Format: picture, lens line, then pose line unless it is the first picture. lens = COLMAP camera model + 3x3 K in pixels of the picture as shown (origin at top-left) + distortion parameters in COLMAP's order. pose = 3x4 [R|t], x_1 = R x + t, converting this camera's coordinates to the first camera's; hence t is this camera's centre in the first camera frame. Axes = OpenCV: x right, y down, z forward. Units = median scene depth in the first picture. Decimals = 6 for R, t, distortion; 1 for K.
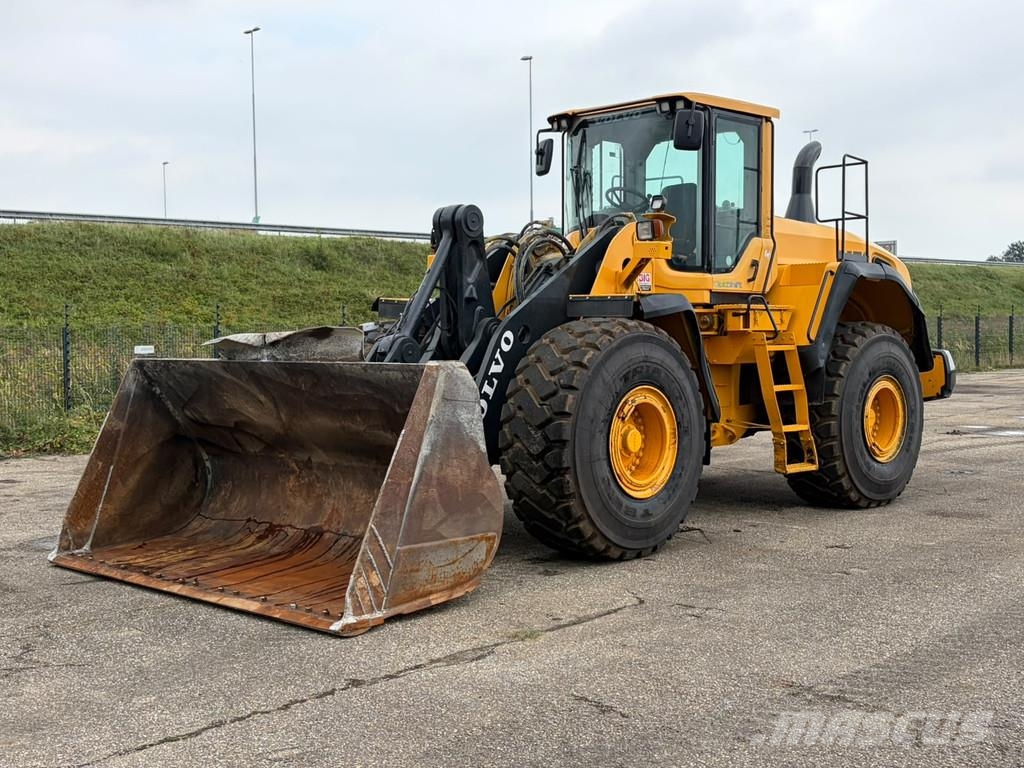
lens RADIAL K [[1248.5, 0, 492.2], [0, 1248.5, 376.8], [0, 0, 1]] dist [0.077003, 0.000000]
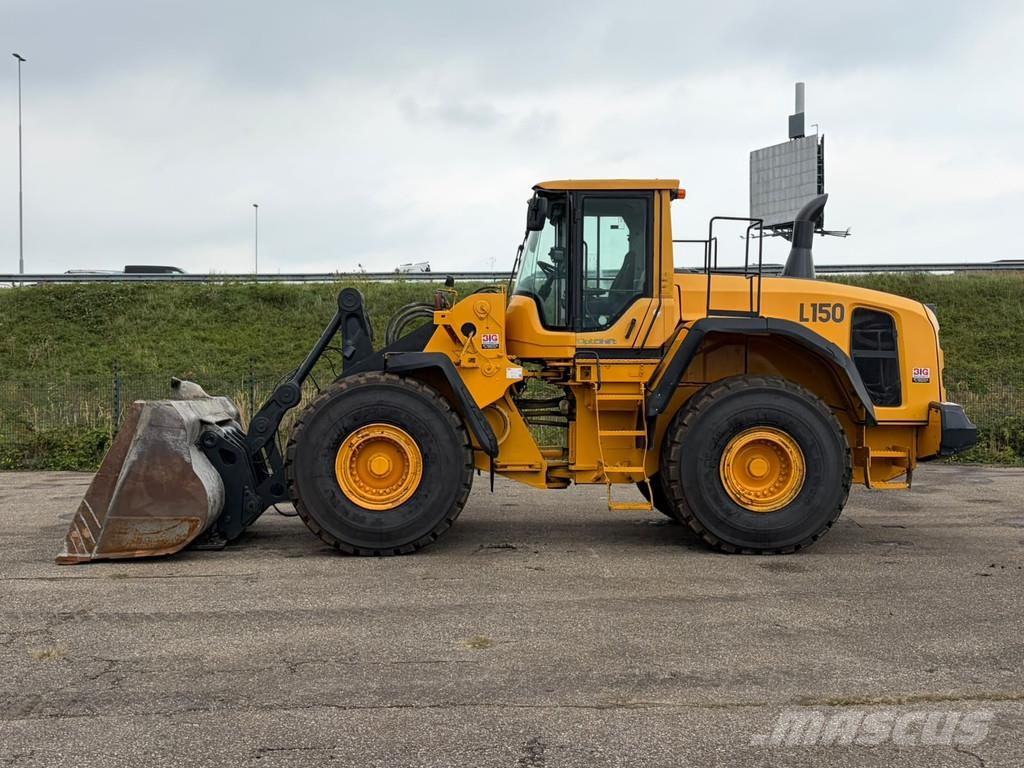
lens RADIAL K [[1205.5, 0, 504.7], [0, 1205.5, 402.6], [0, 0, 1]] dist [0.074042, 0.000000]
pose [[0.728961, 0.023025, -0.684168, 1.056522], [-0.029696, 0.999557, 0.001999, -0.020803], [0.683910, 0.018860, 0.729322, 0.169415]]
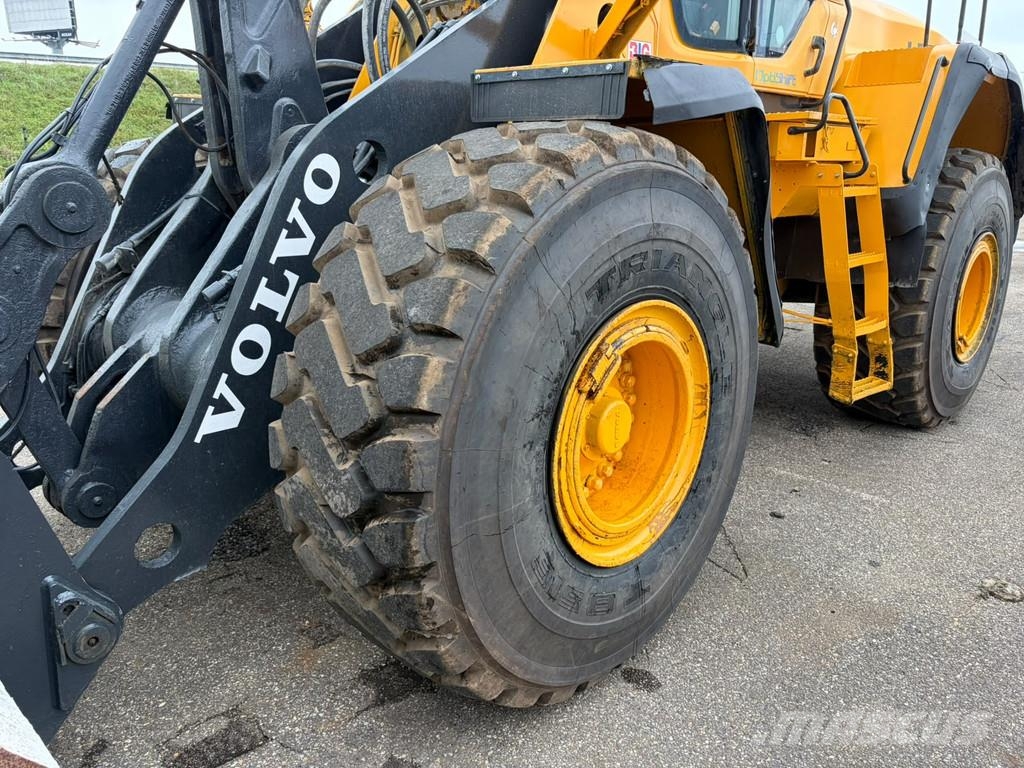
lens RADIAL K [[775.6, 0, 512.5], [0, 775.6, 378.0], [0, 0, 1]] dist [0.031879, -0.035843]
pose [[0.999897, 0.007285, 0.012331, 0.074565], [-0.009959, 0.972389, 0.233153, -0.025740], [-0.010292, -0.233252, 0.972362, 0.740259]]
